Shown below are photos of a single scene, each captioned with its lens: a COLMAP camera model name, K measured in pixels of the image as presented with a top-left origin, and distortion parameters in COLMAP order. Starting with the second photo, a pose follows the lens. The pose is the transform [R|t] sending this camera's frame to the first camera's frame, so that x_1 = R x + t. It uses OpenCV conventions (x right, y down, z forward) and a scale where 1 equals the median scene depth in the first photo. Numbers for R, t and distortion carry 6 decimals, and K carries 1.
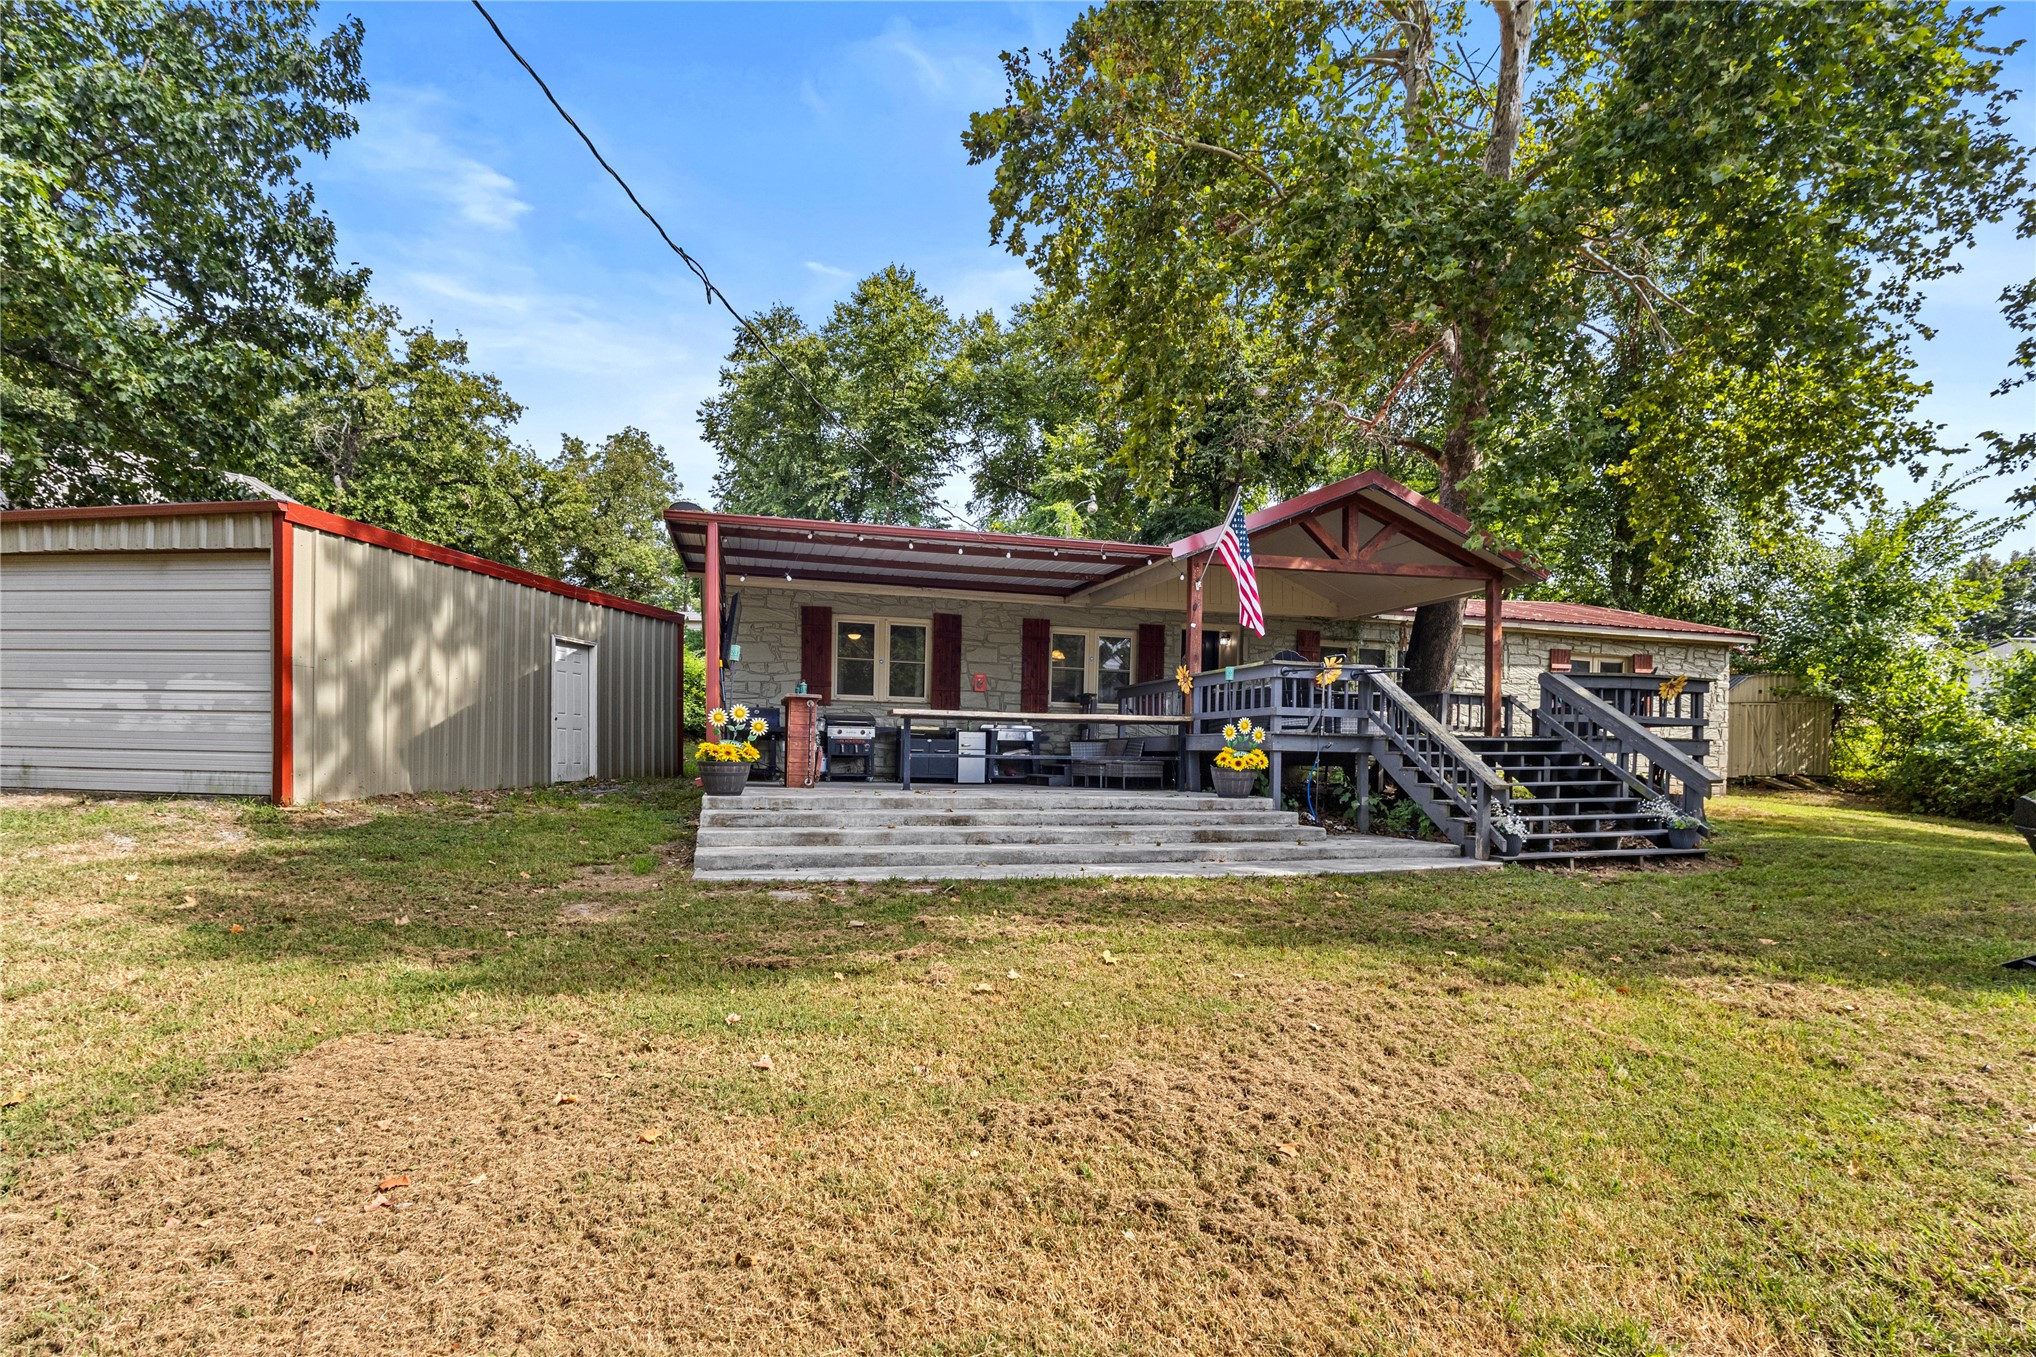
lens RADIAL K [[944.2, 0, 1012.8], [0, 944.2, 697.3], [0, 0, 1]] dist [0.002621, 0.001293]
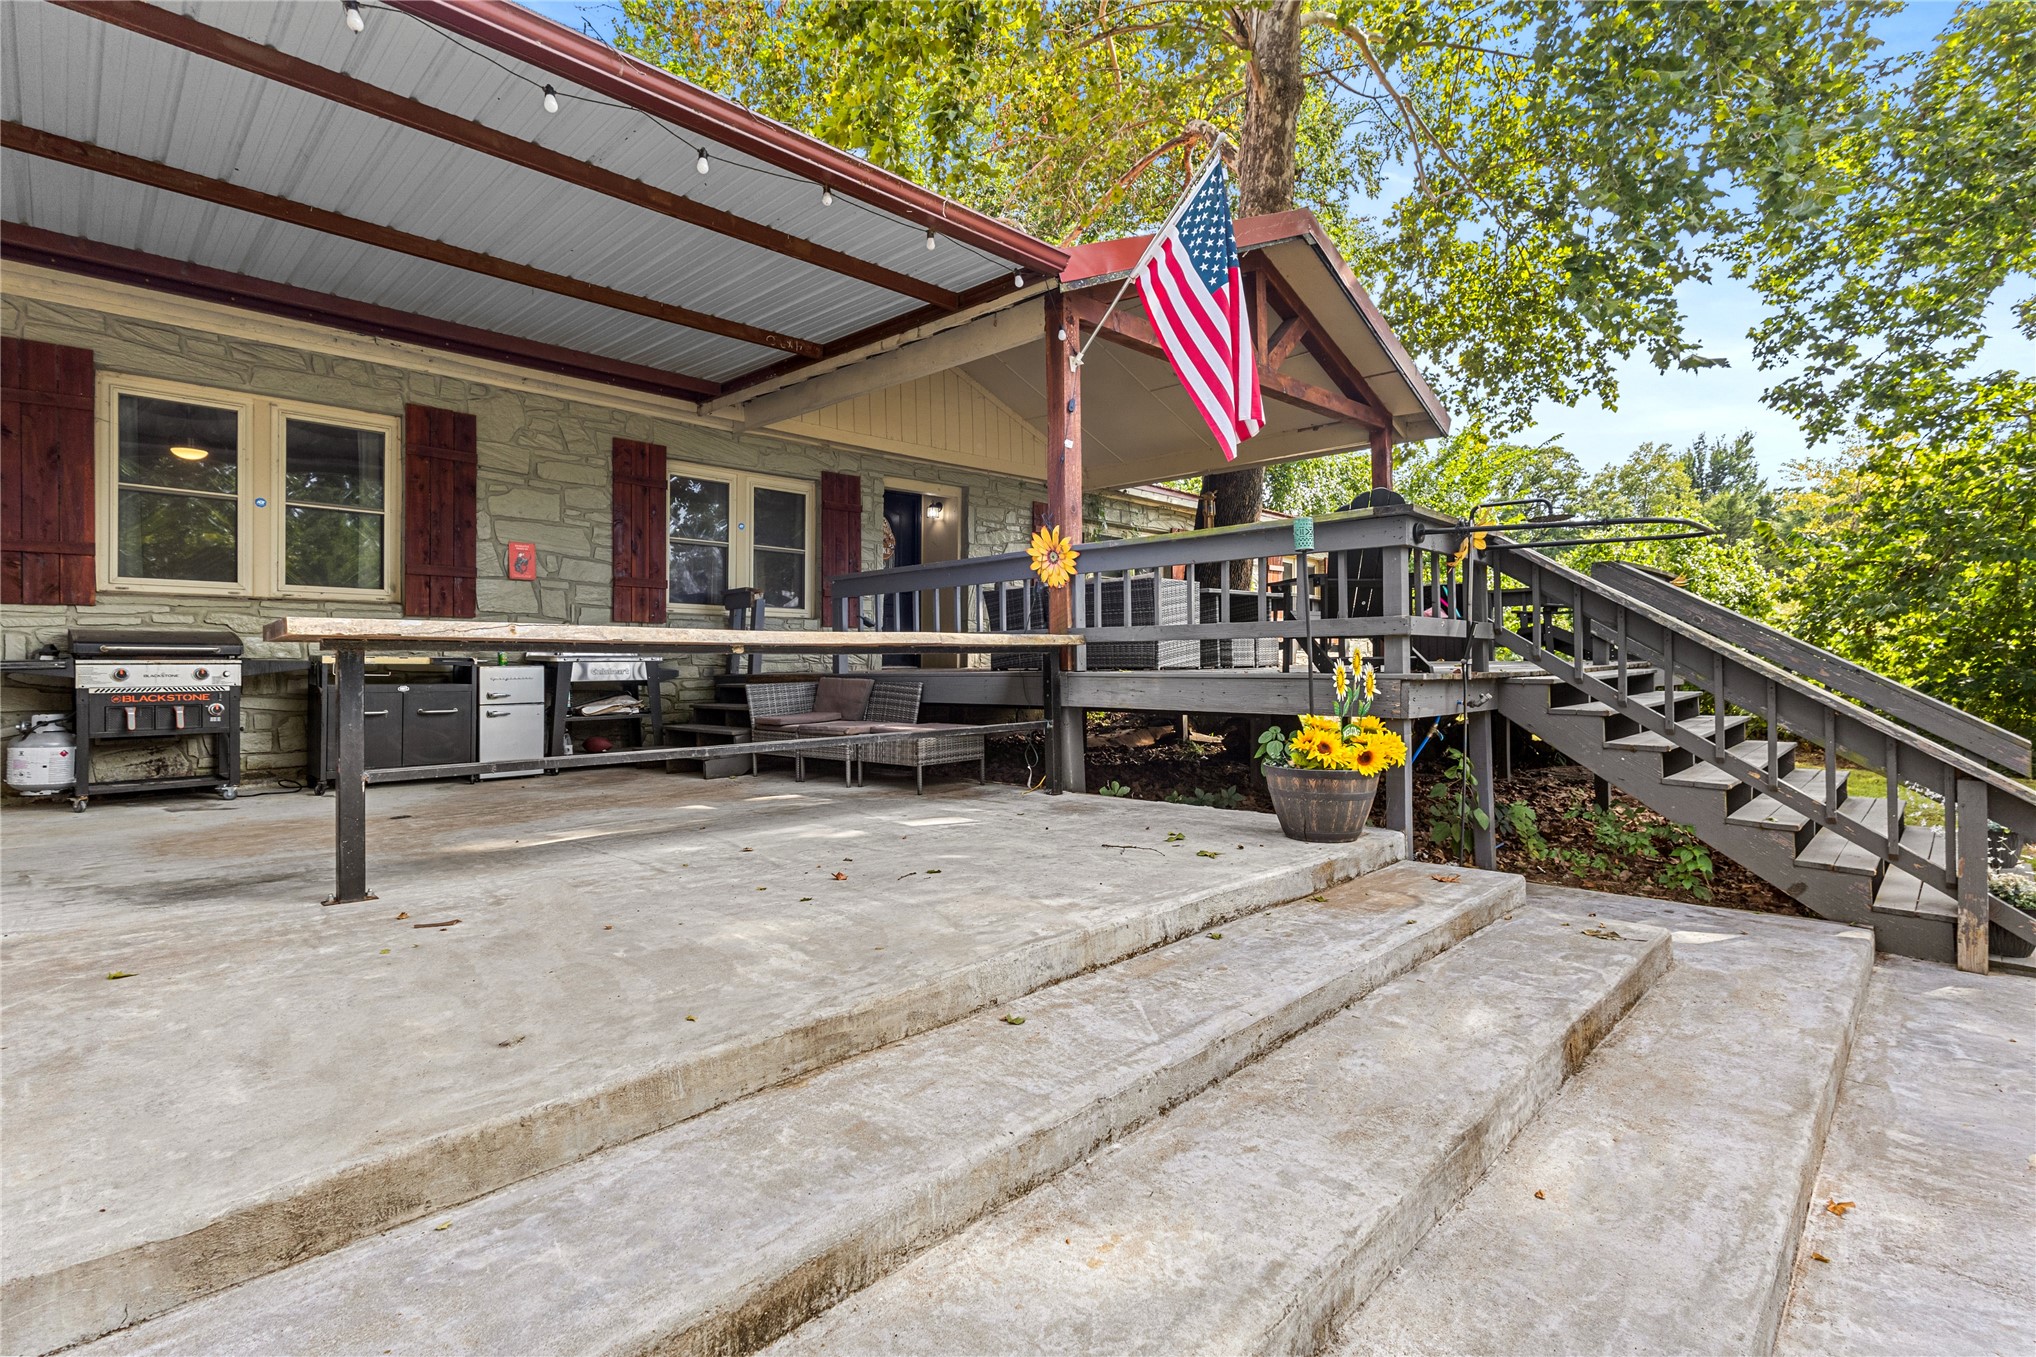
lens RADIAL K [[961.8, 0, 1015.3], [0, 961.8, 644.3], [0, 0, 1]] dist [-0.002084, 0.015639]
pose [[0.872974, -0.009680, 0.487671, -0.056676], [-0.010608, 0.999190, 0.038823, 0.005128], [-0.487651, -0.039065, 0.872164, 0.463441]]
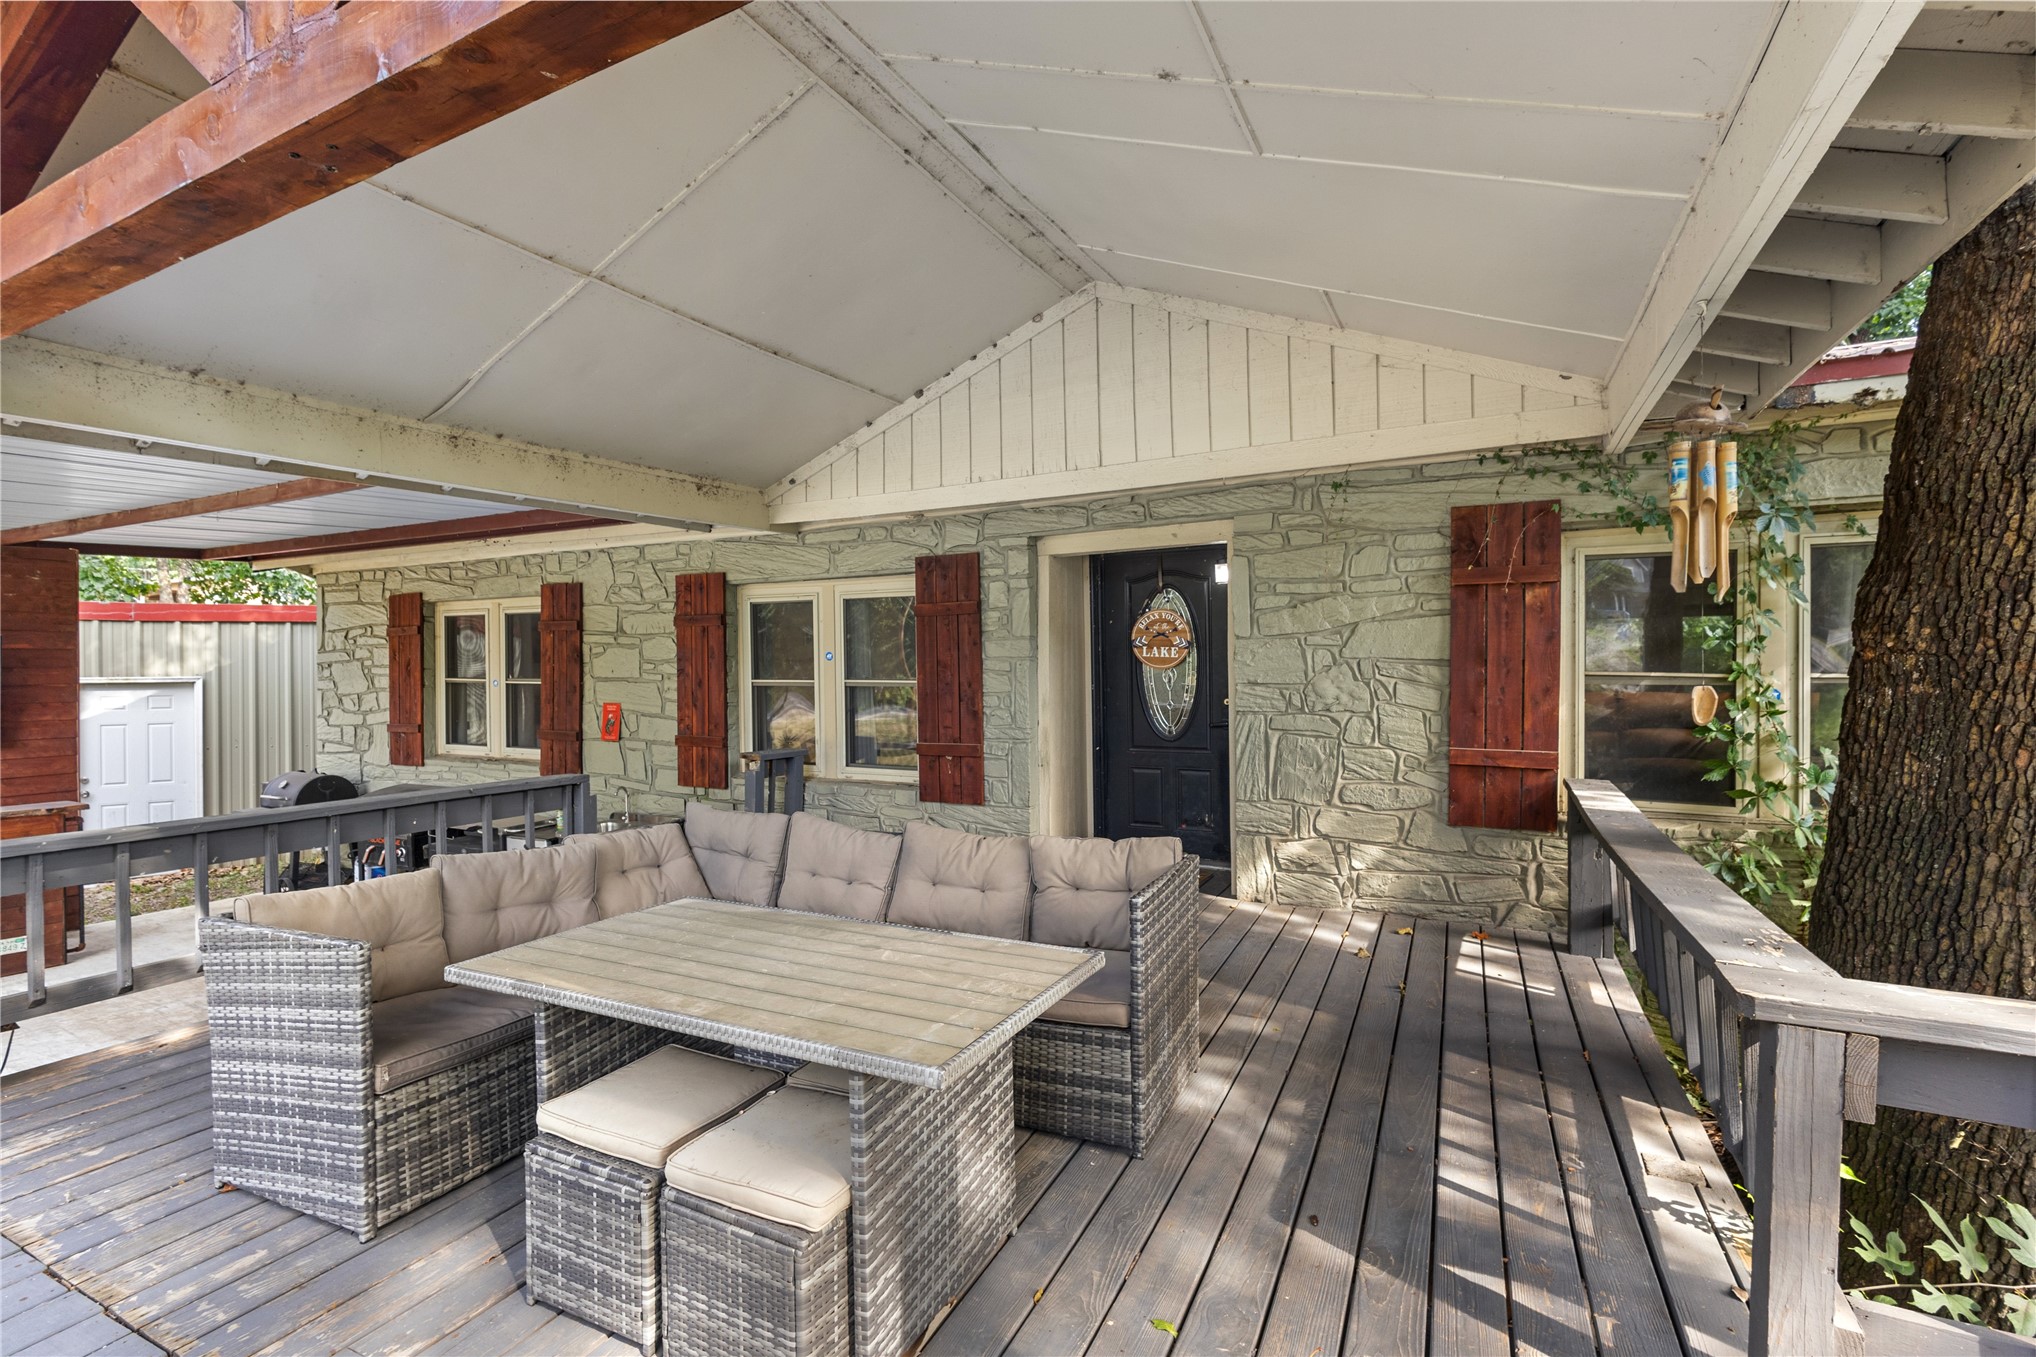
lens RADIAL K [[961.8, 0, 1015.3], [0, 961.8, 644.3], [0, 0, 1]] dist [-0.002084, 0.015639]
pose [[0.723107, -0.033865, -0.689906, 0.460366], [0.061081, 0.998020, 0.015030, -0.051355], [0.688030, -0.053009, 0.723743, 0.824589]]
